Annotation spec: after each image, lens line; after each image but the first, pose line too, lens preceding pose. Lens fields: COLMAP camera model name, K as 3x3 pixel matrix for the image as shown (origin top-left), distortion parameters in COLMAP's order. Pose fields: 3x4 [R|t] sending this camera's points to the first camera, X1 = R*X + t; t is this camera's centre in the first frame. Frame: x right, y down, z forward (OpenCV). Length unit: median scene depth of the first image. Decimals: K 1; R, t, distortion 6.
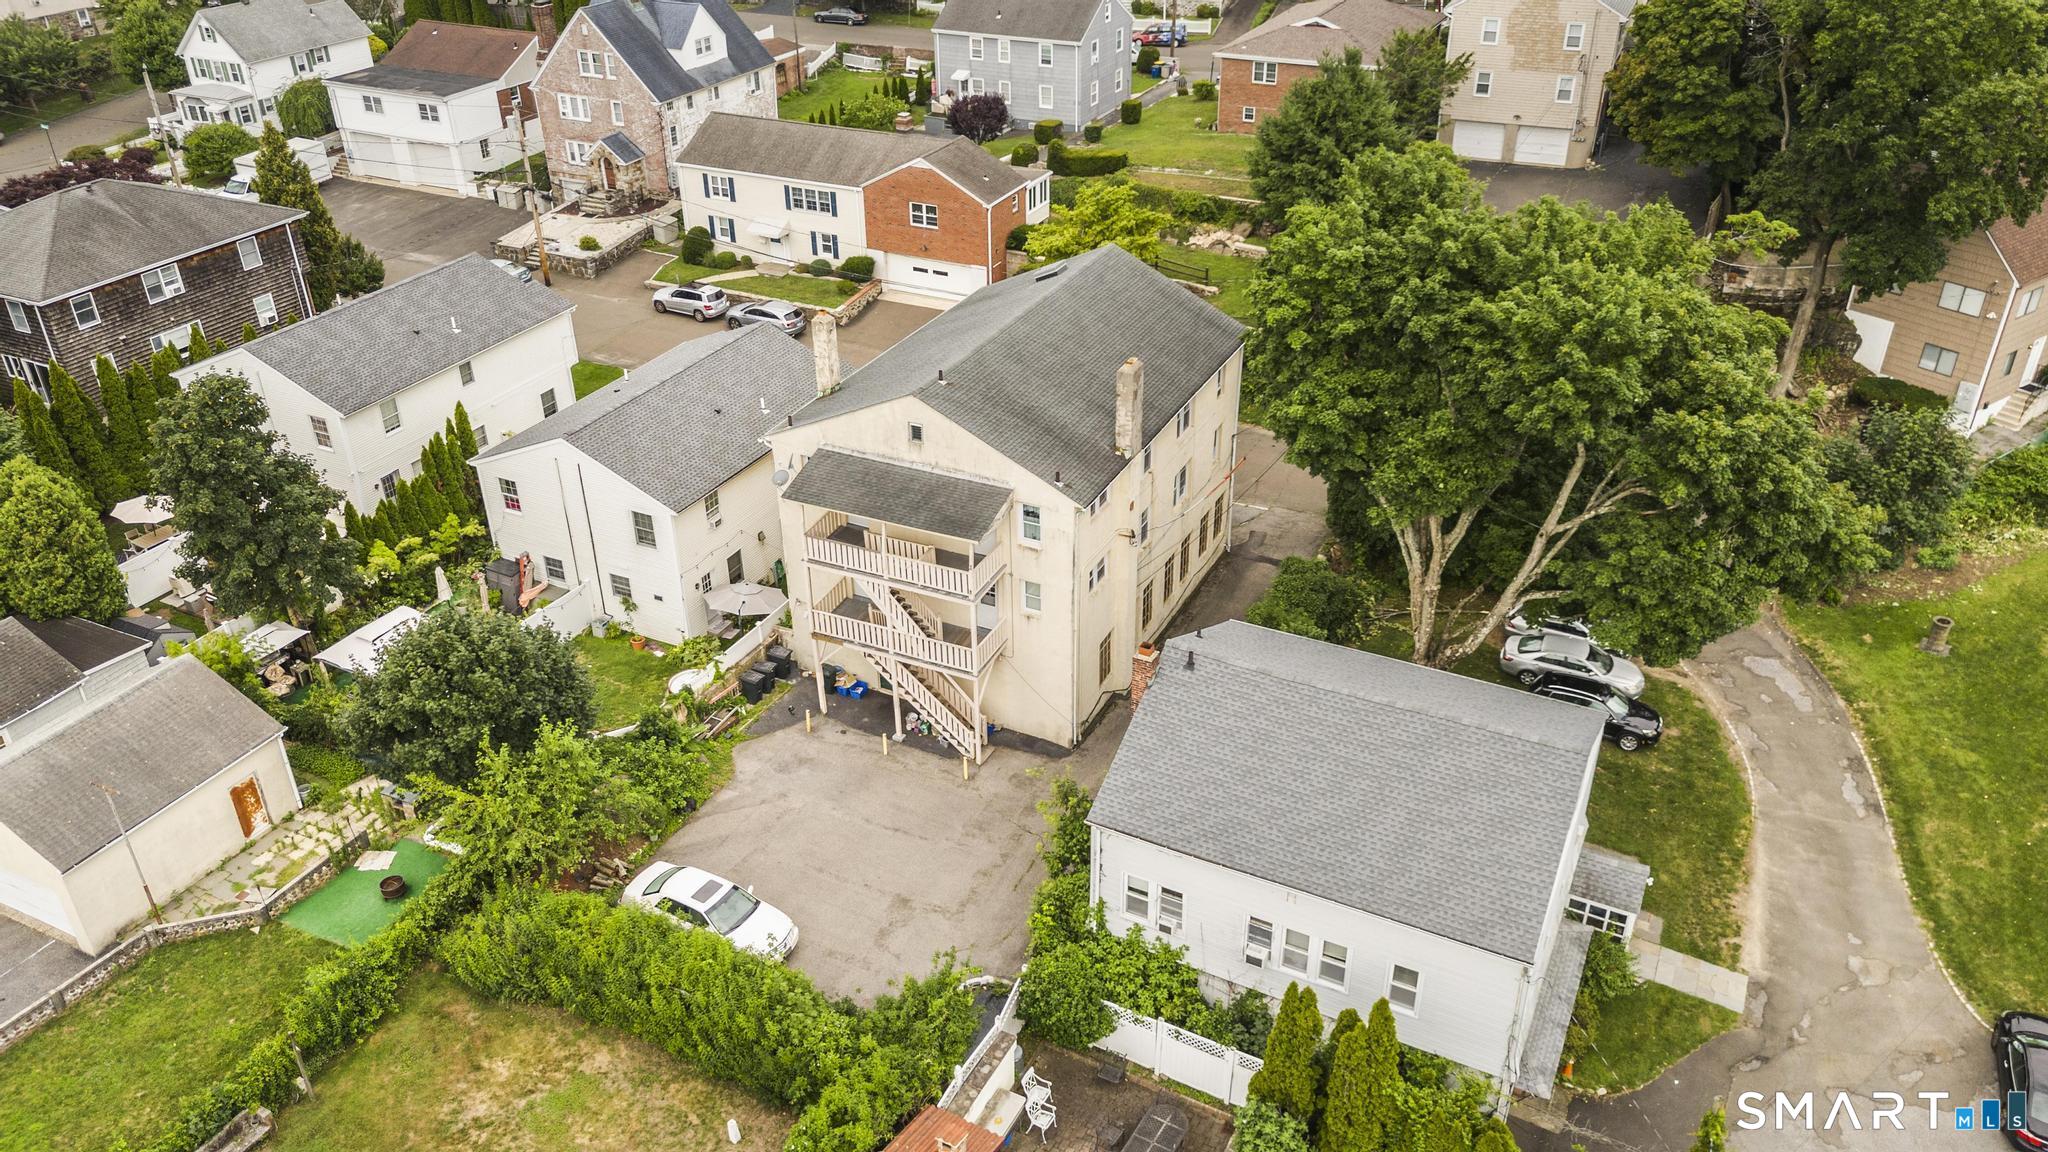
lens RADIAL K [[1510.8, 0, 1024.0], [0, 1510.8, 576.0], [0, 0, 1]] dist [0.060651, -0.068811]
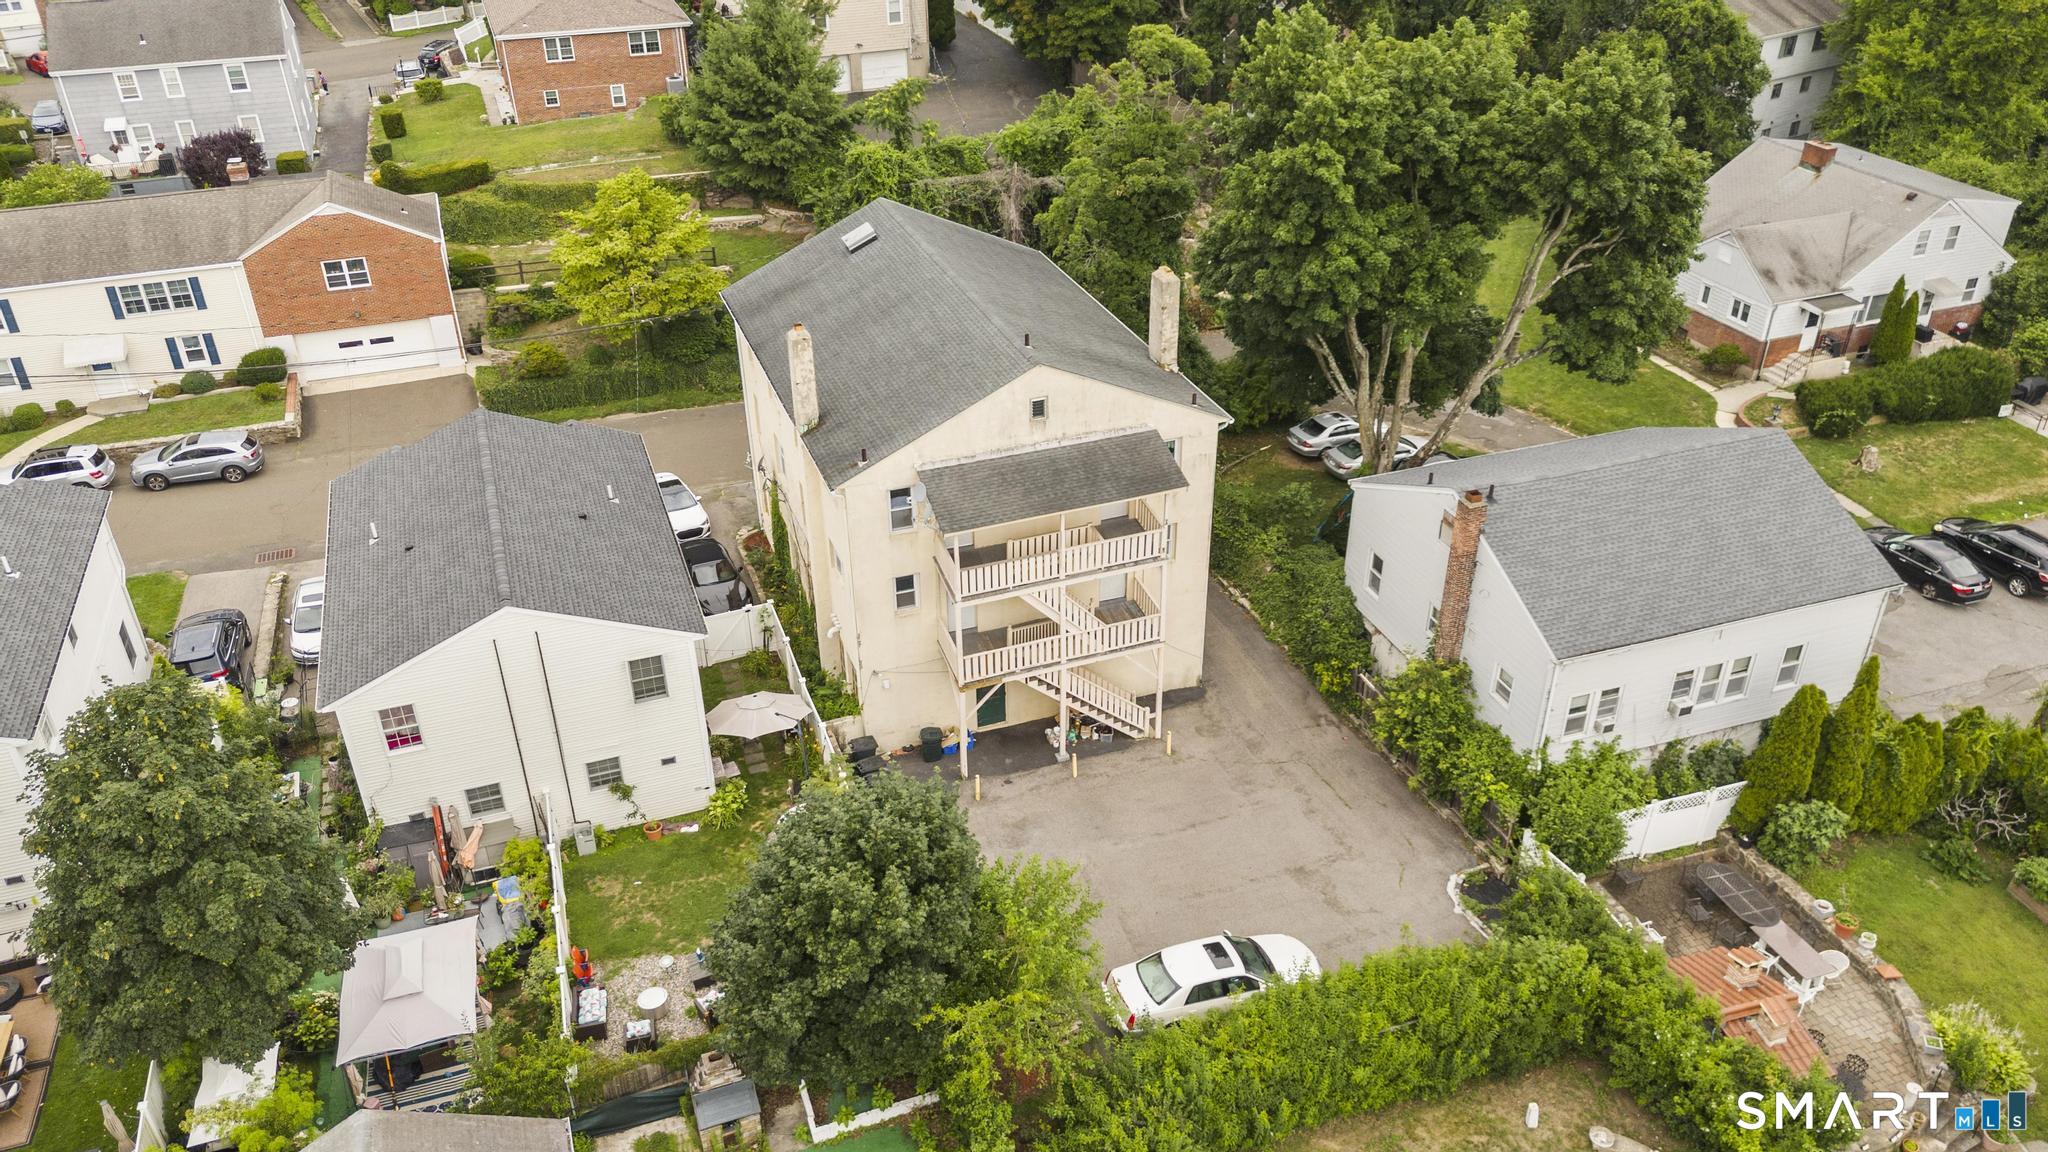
lens RADIAL K [[1510.8, 0, 1024.0], [0, 1510.8, 576.0], [0, 0, 1]] dist [0.060651, -0.068811]
pose [[0.692741, -0.367790, 0.620356, -0.364226], [0.368217, 0.919995, 0.134255, -0.070165], [-0.620102, 0.135422, 0.772745, 0.191856]]
